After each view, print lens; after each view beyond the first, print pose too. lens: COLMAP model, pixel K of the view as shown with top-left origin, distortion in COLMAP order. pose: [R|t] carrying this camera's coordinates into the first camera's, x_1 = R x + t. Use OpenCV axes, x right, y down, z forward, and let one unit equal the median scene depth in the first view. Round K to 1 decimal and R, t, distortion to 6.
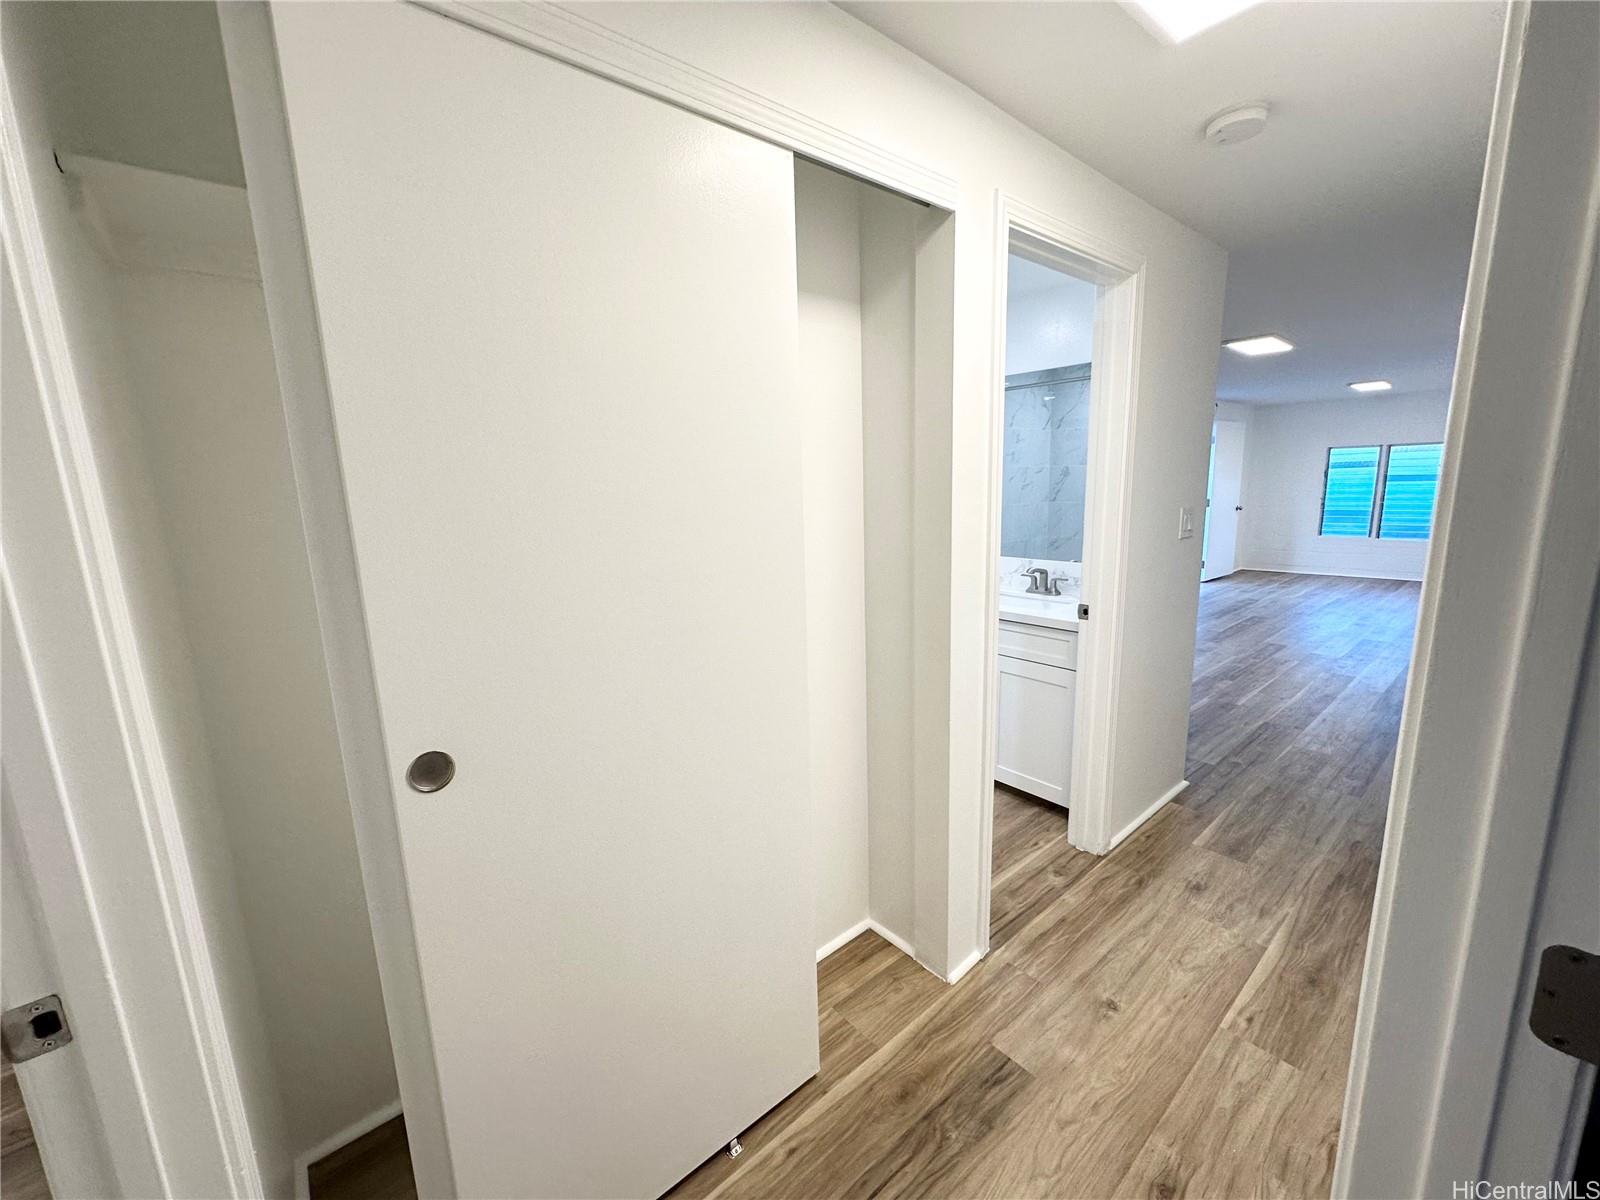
lens RADIAL K [[640.3, 0, 802.7], [0, 640.3, 595.9], [0, 0, 1]] dist [-0.003117, 0.000360]
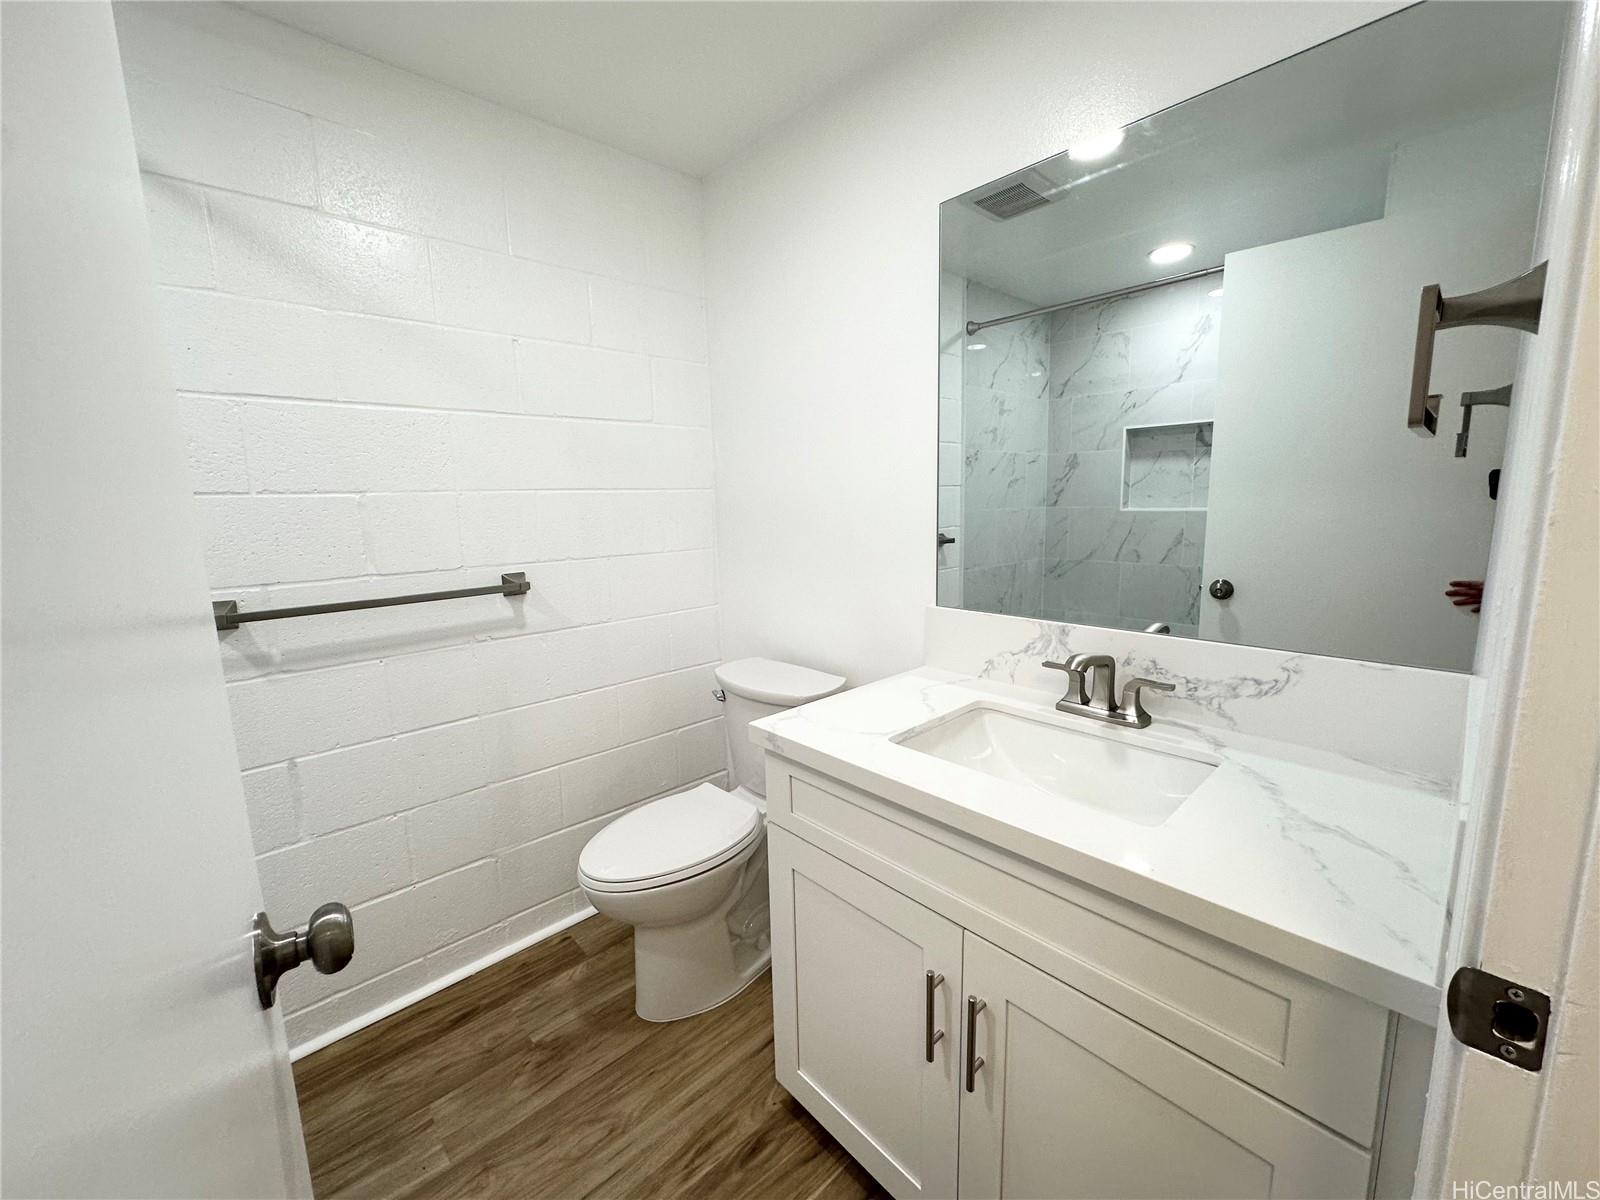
lens RADIAL K [[640.3, 0, 802.9], [0, 640.3, 594.0], [0, 0, 1]] dist [-0.003117, 0.000360]
pose [[0.998961, 0.003258, 0.045466, 0.128989], [-0.001899, 0.999551, -0.029919, -0.046214], [-0.045543, 0.029801, 0.998518, 0.446375]]
